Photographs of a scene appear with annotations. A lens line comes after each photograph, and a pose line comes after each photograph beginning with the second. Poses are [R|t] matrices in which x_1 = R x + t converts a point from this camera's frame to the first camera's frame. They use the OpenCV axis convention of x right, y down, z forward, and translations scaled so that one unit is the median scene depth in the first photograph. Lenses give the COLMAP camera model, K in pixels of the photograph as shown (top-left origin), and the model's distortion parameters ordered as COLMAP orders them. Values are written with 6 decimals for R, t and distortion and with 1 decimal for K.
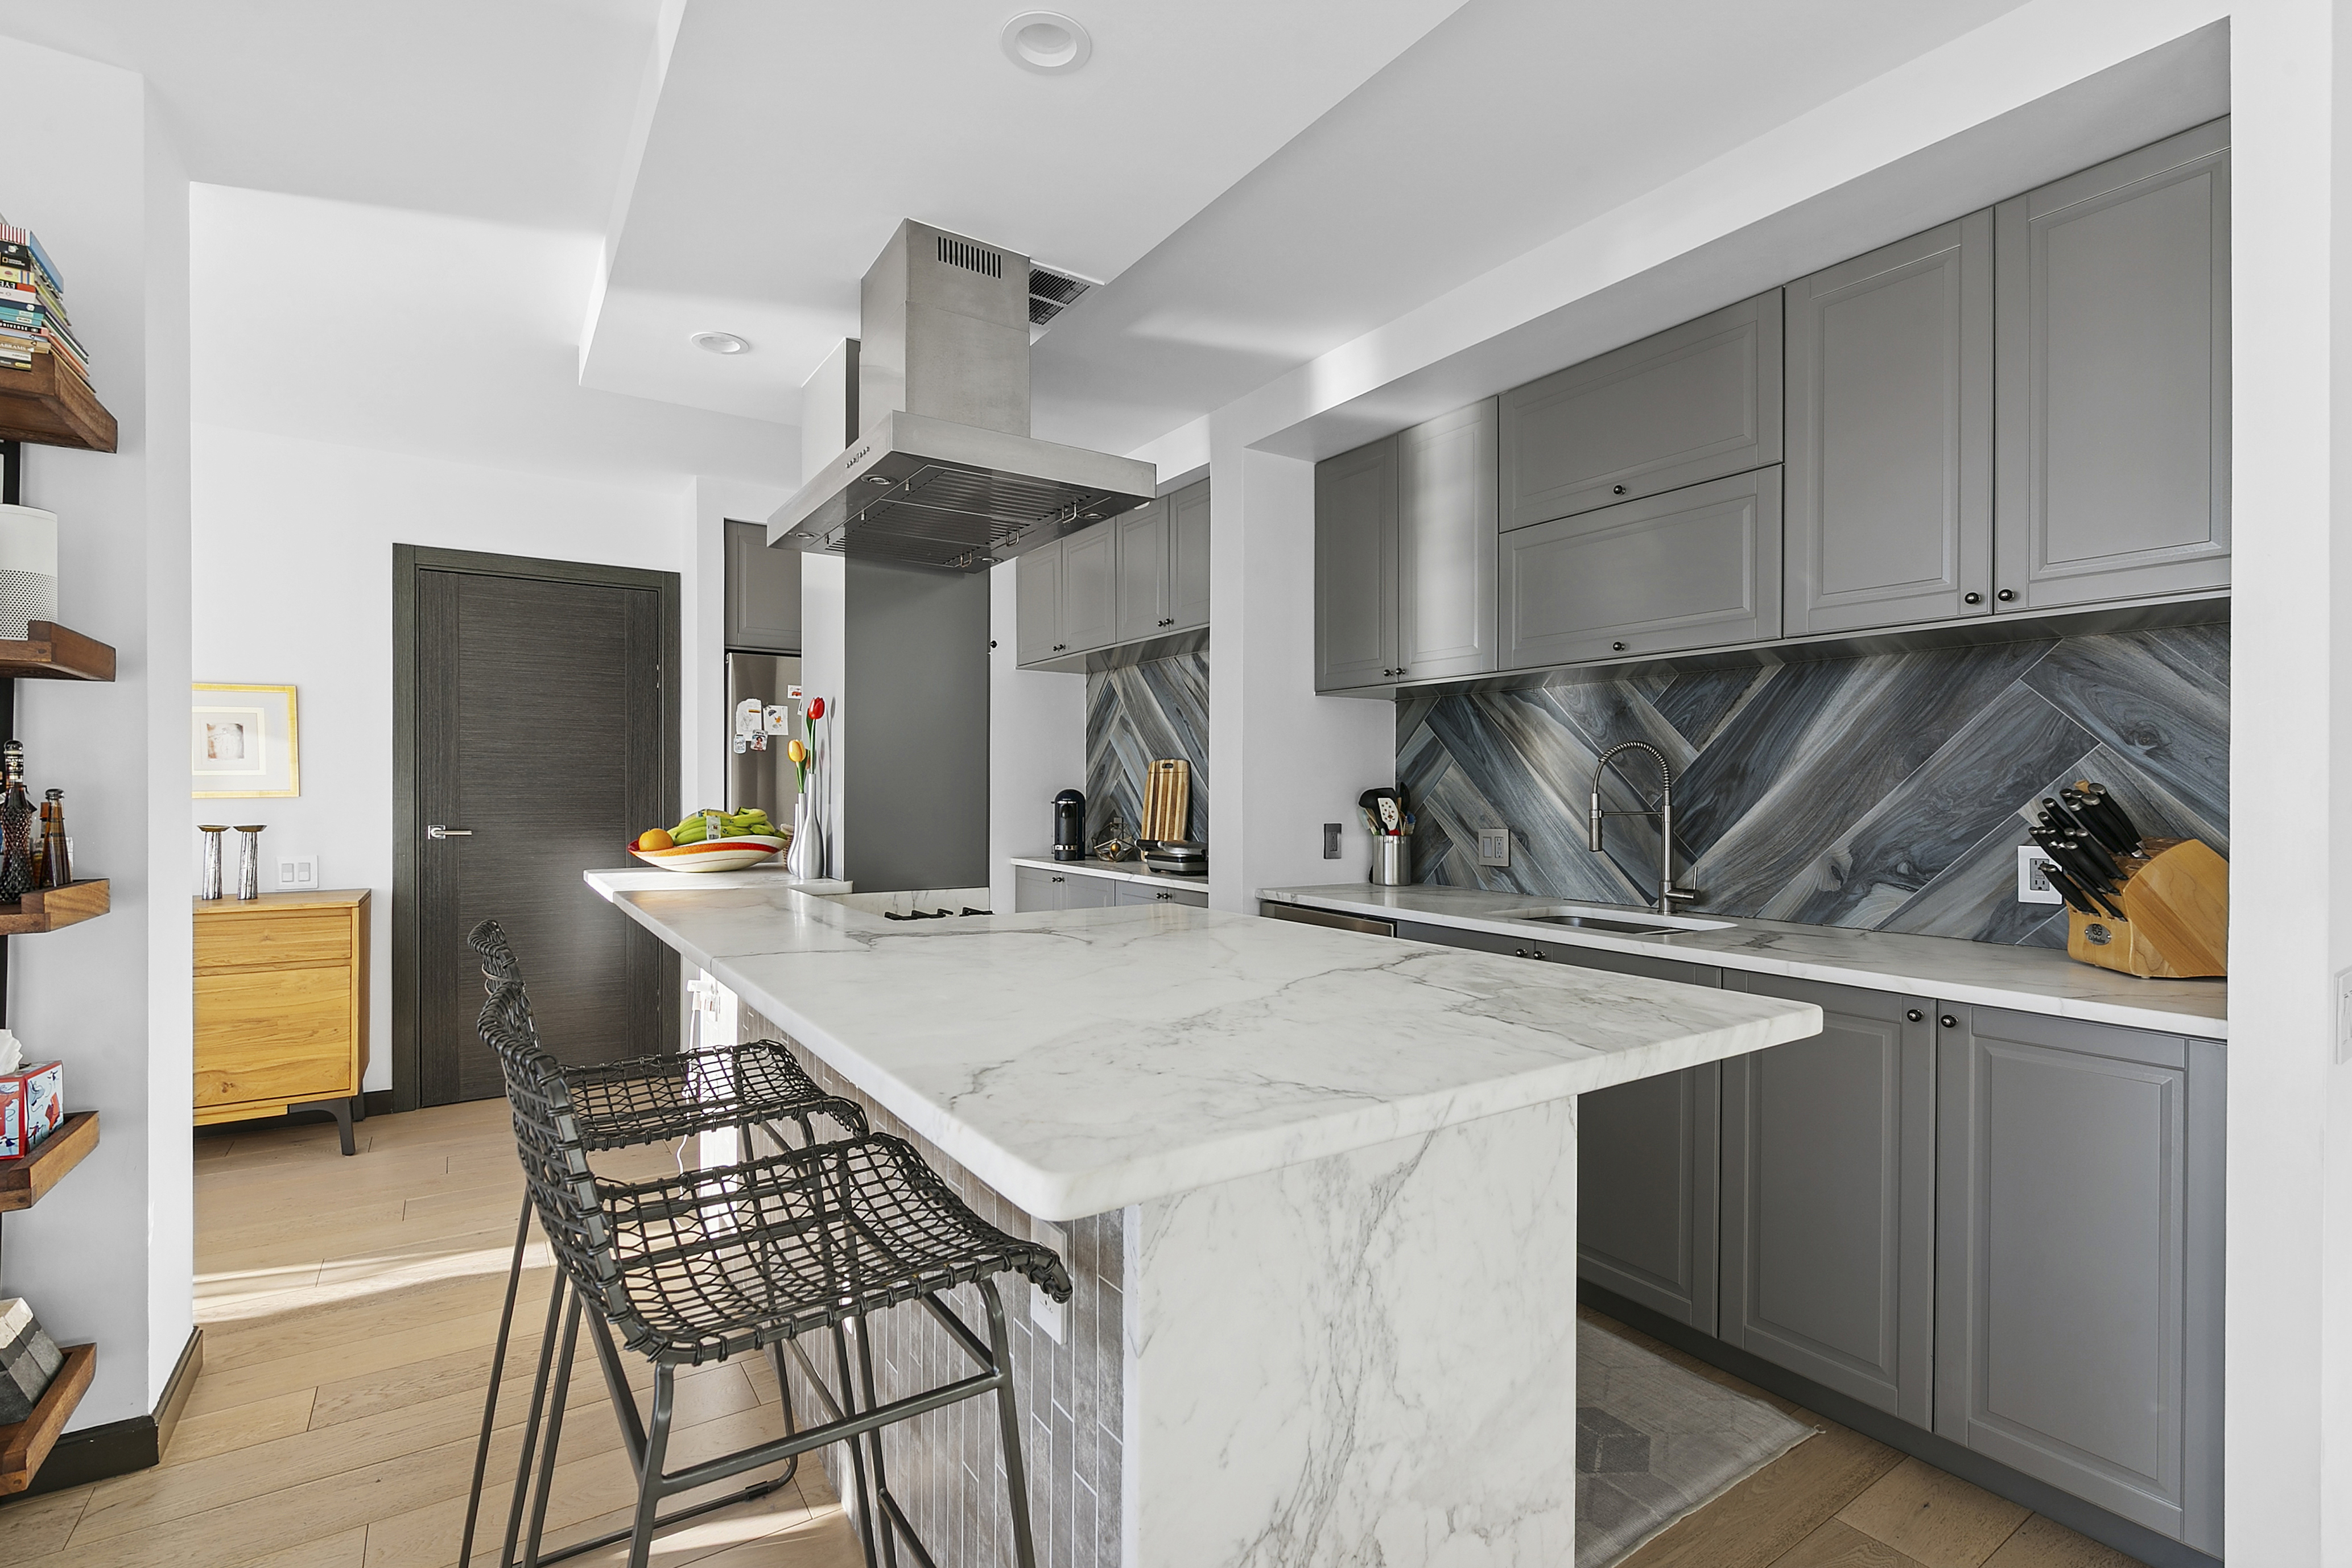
lens RADIAL K [[1071.8, 0, 1171.8], [0, 1071.8, 789.3], [0, 0, 1]] dist [-0.001402, -0.000423]
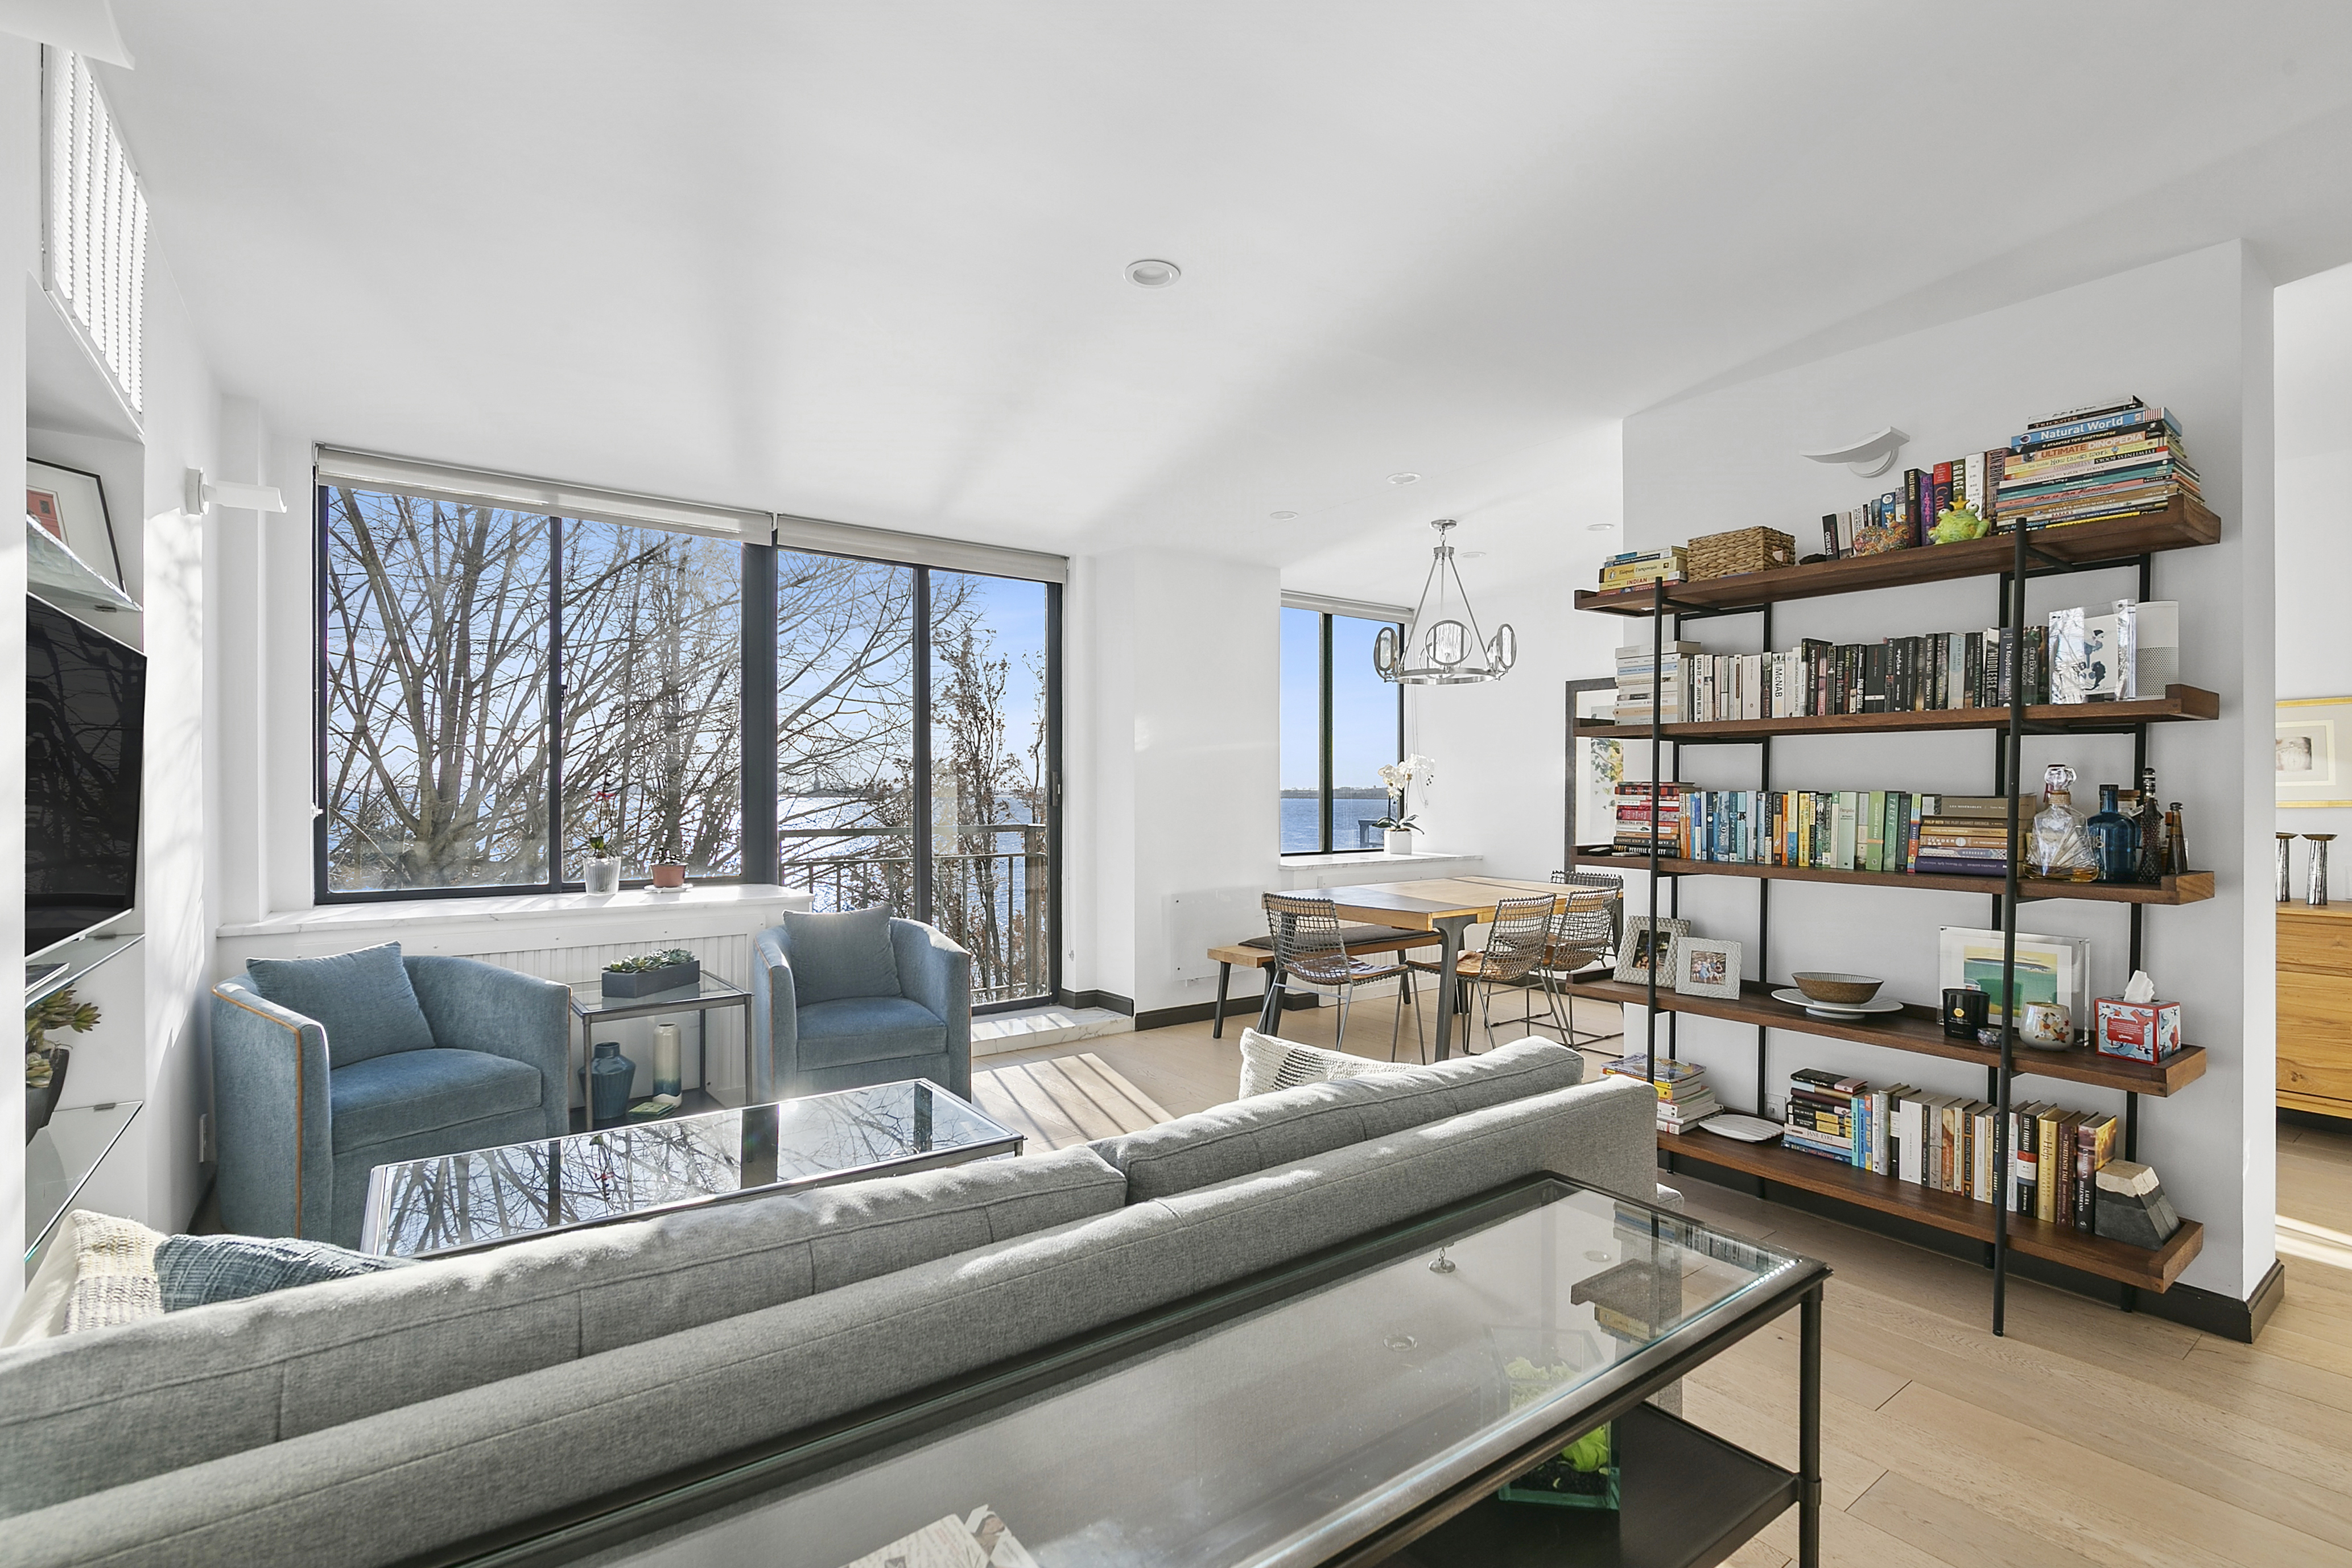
lens RADIAL K [[1071.8, 0, 1157.8], [0, 1071.8, 790.4], [0, 0, 1]] dist [-0.001402, -0.000423]
pose [[0.044521, -0.000809, -0.999008, 0.258542], [-0.001744, 0.999998, -0.000888, -0.011795], [0.999007, 0.001782, 0.044520, -0.354888]]
